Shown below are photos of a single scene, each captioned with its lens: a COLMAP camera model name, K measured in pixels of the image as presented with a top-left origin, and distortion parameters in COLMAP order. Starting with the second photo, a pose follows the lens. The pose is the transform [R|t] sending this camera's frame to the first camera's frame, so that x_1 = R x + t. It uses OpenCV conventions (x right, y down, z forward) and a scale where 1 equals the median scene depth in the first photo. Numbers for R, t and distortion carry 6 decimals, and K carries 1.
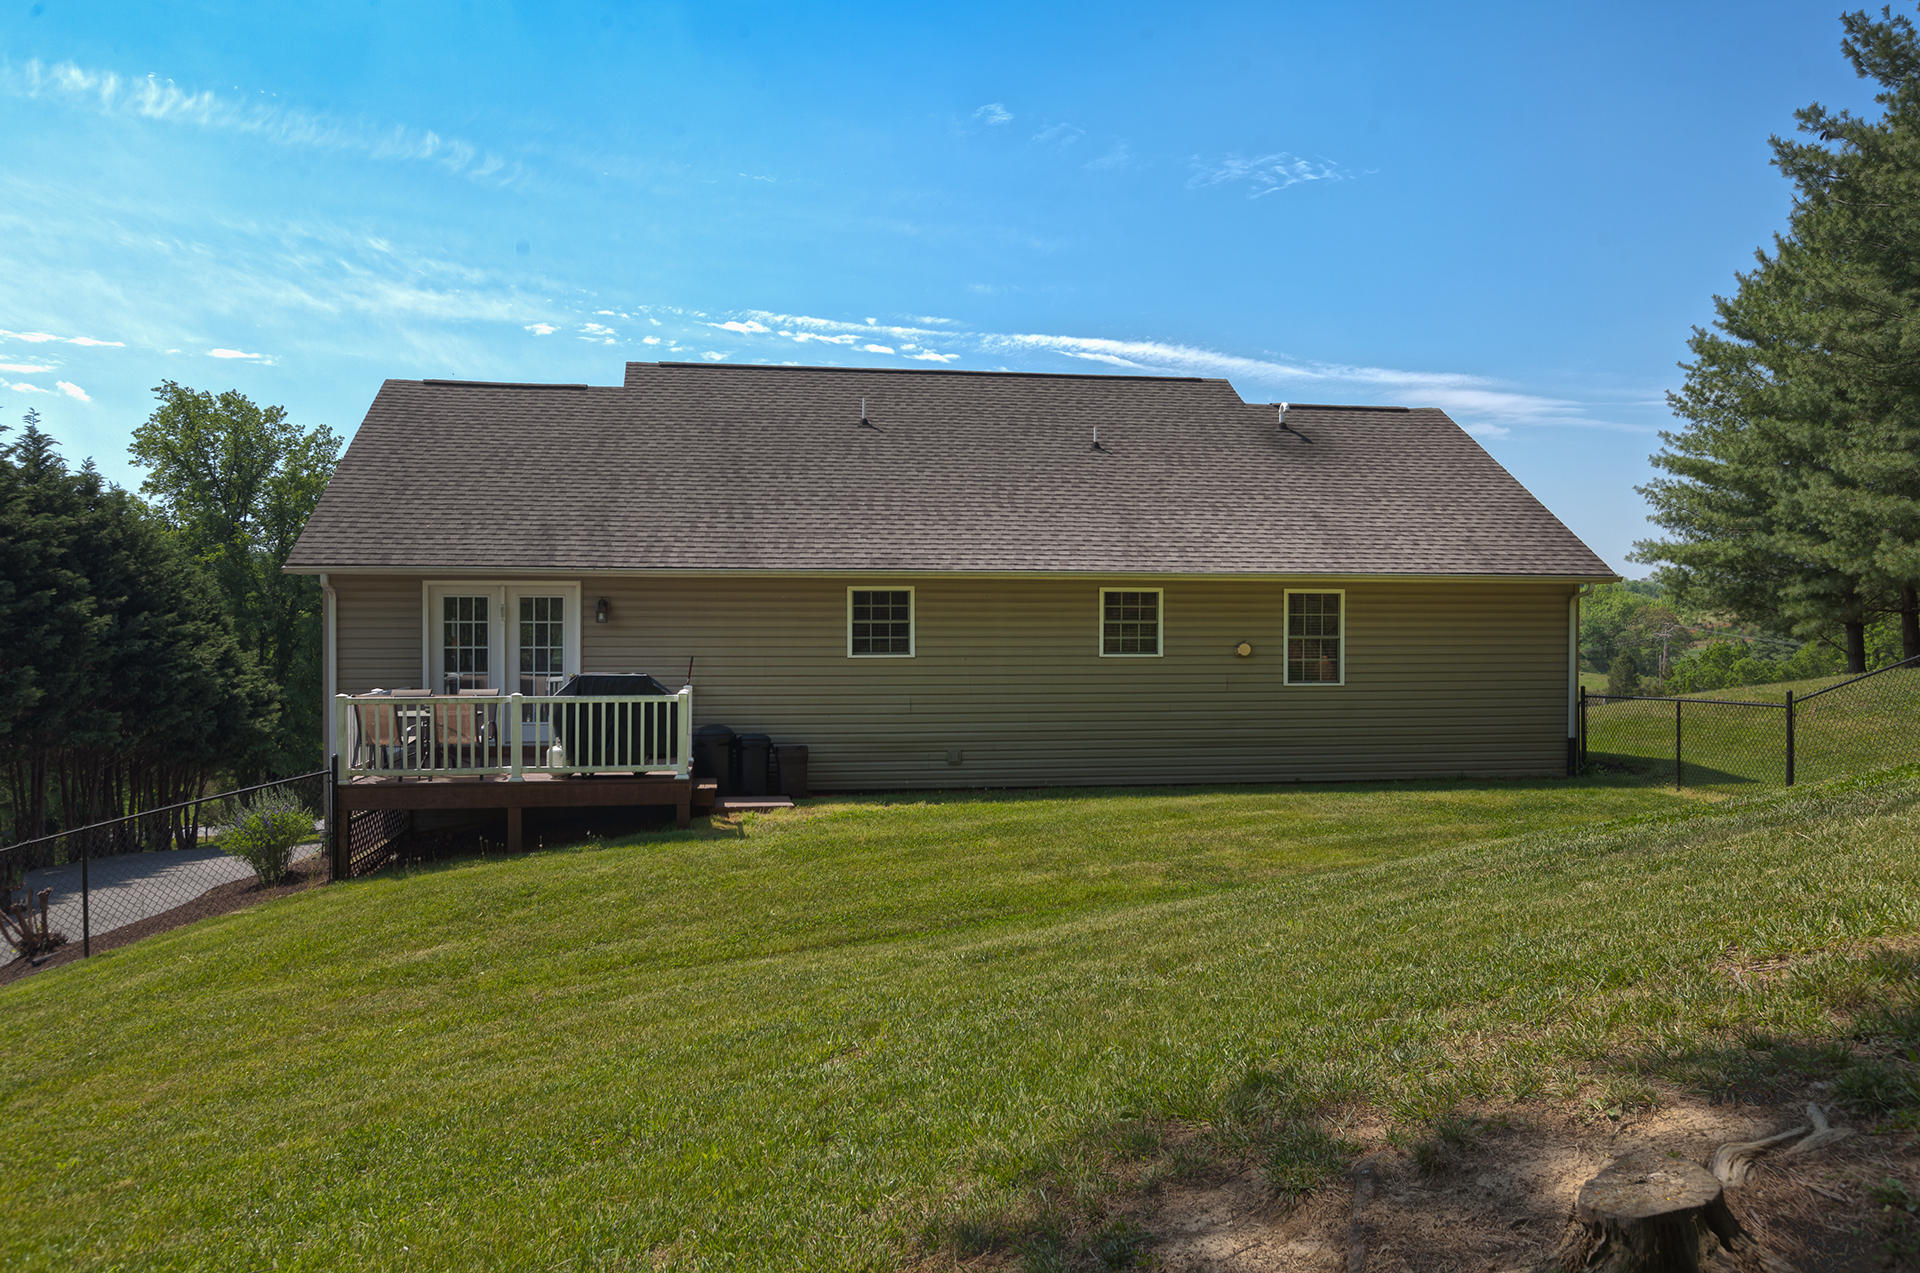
lens RADIAL K [[1438.2, 0, 975.0], [0, 1438.2, 632.6], [0, 0, 1]] dist [-0.014920, 0.018217]
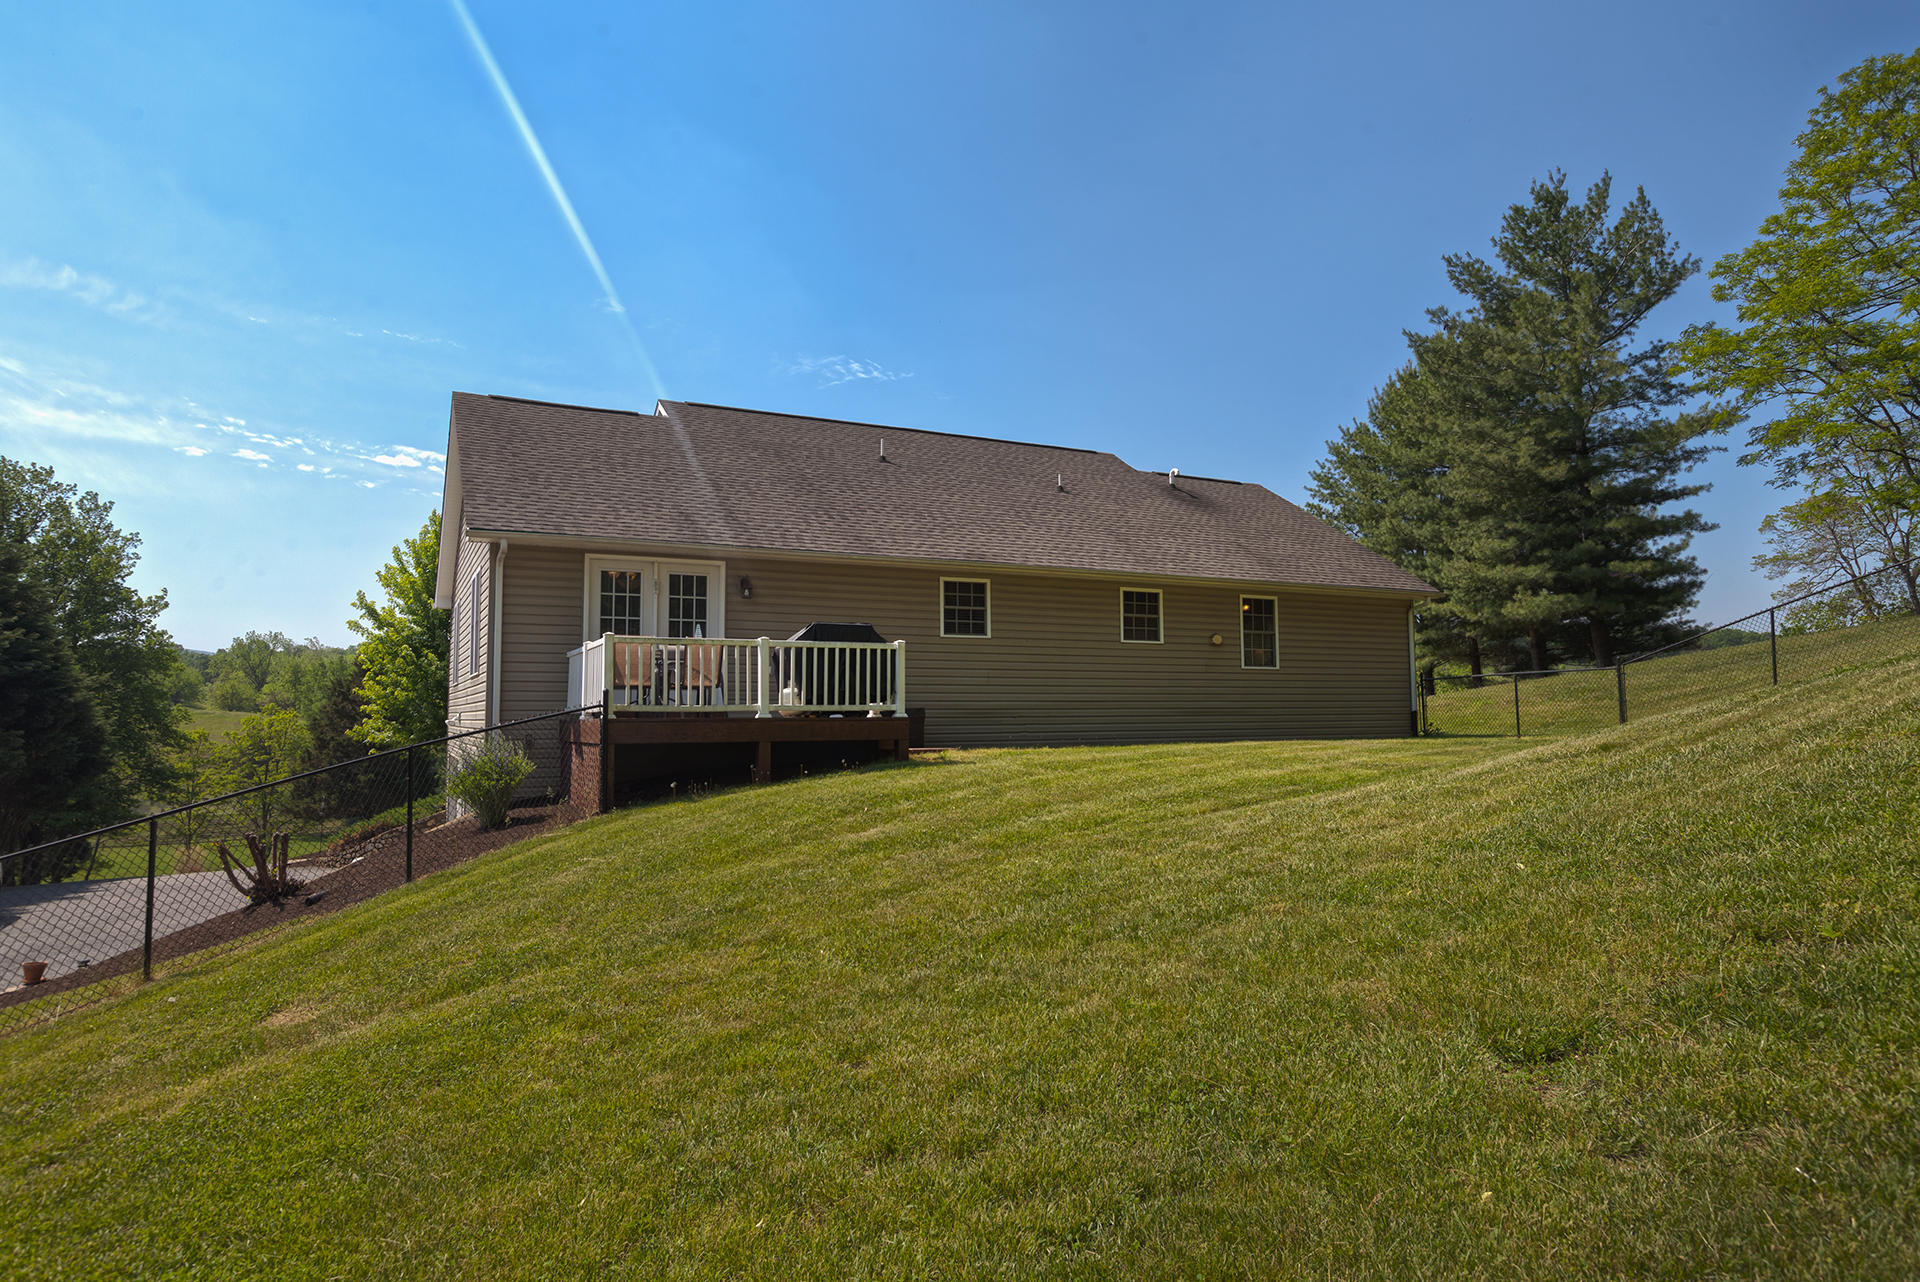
lens RADIAL K [[1147.8, 0, 956.4], [0, 1147.8, 643.7], [0, 0, 1]] dist [0.004283, -0.004908]
pose [[0.953060, 0.013440, 0.302484, -0.344051], [0.008599, 0.997410, -0.071410, 0.086230], [-0.302661, 0.070659, 0.950476, 0.092934]]
